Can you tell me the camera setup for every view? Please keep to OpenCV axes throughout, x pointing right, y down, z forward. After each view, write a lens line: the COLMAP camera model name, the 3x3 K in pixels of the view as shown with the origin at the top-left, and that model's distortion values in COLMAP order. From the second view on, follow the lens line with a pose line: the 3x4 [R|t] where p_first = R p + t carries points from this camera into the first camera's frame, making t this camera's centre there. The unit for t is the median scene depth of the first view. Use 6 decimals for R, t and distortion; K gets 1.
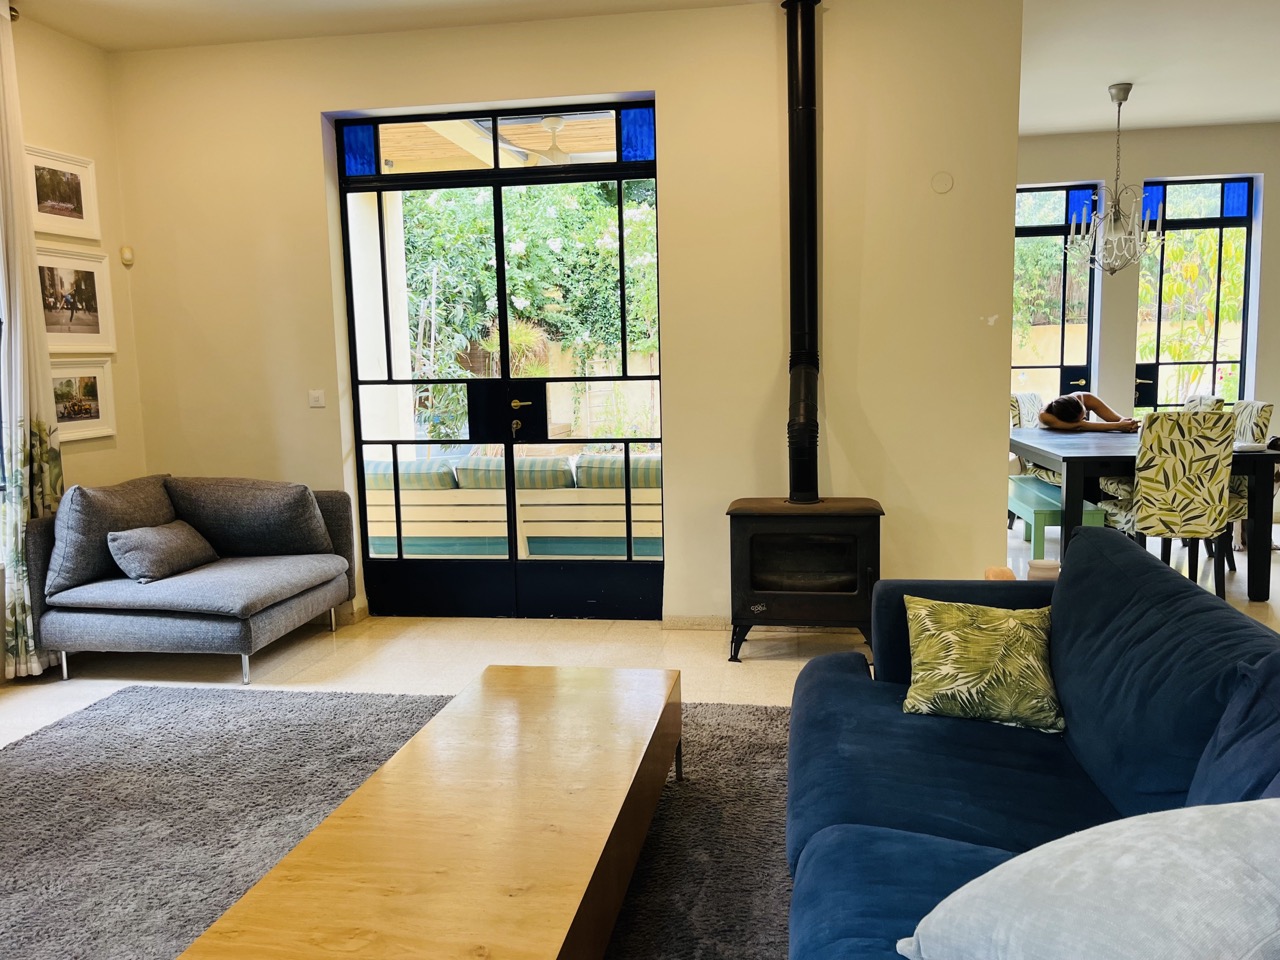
lens RADIAL K [[984.1, 0, 640.6], [0, 984.1, 481.0], [0, 0, 1]] dist [0.013112, -0.001680]
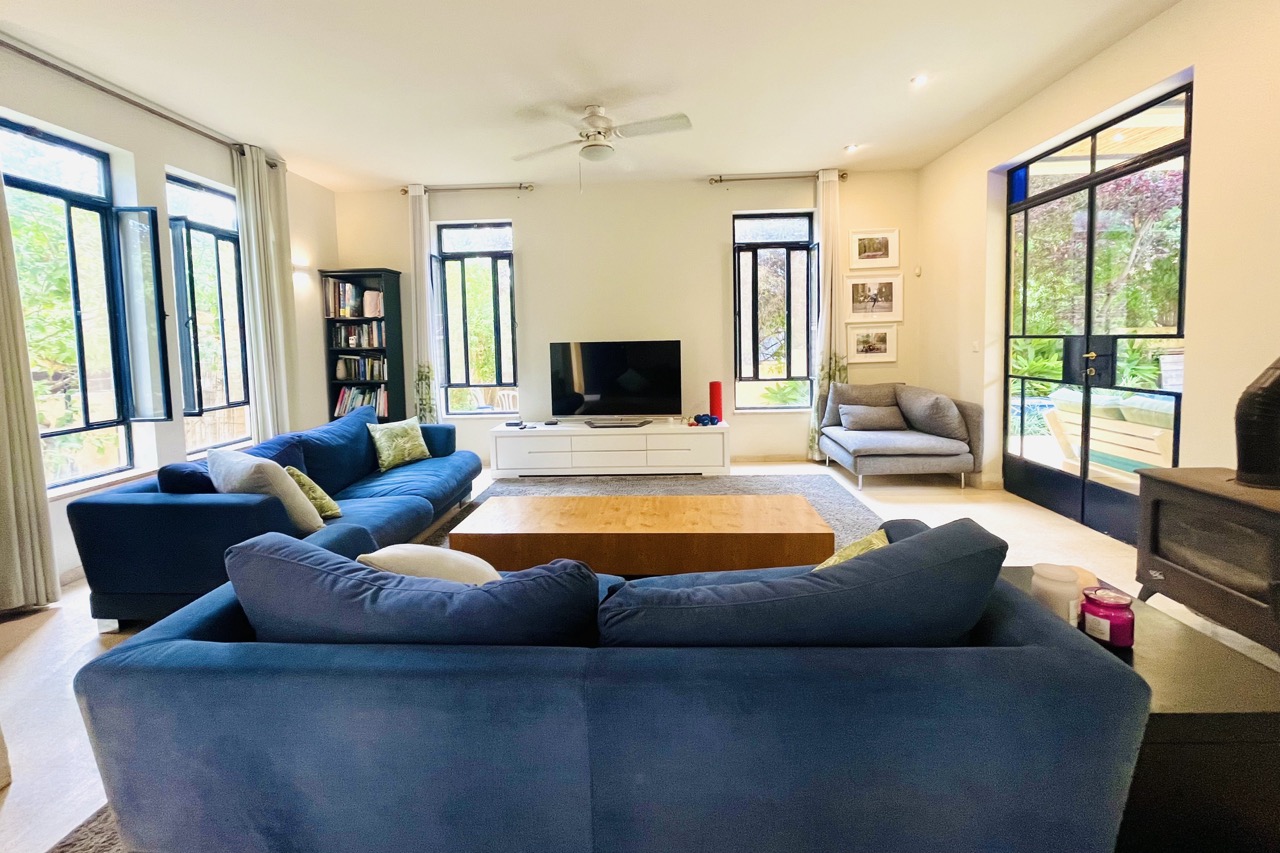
lens RADIAL K [[522.4, 0, 644.6], [0, 522.4, 370.8], [0, 0, 1]] dist [-0.001958, -0.000100]
pose [[0.146476, 0.076545, -0.986248, 0.462299], [-0.096417, 0.993359, 0.062777, -0.046524], [0.984504, 0.085896, 0.152883, 0.341884]]
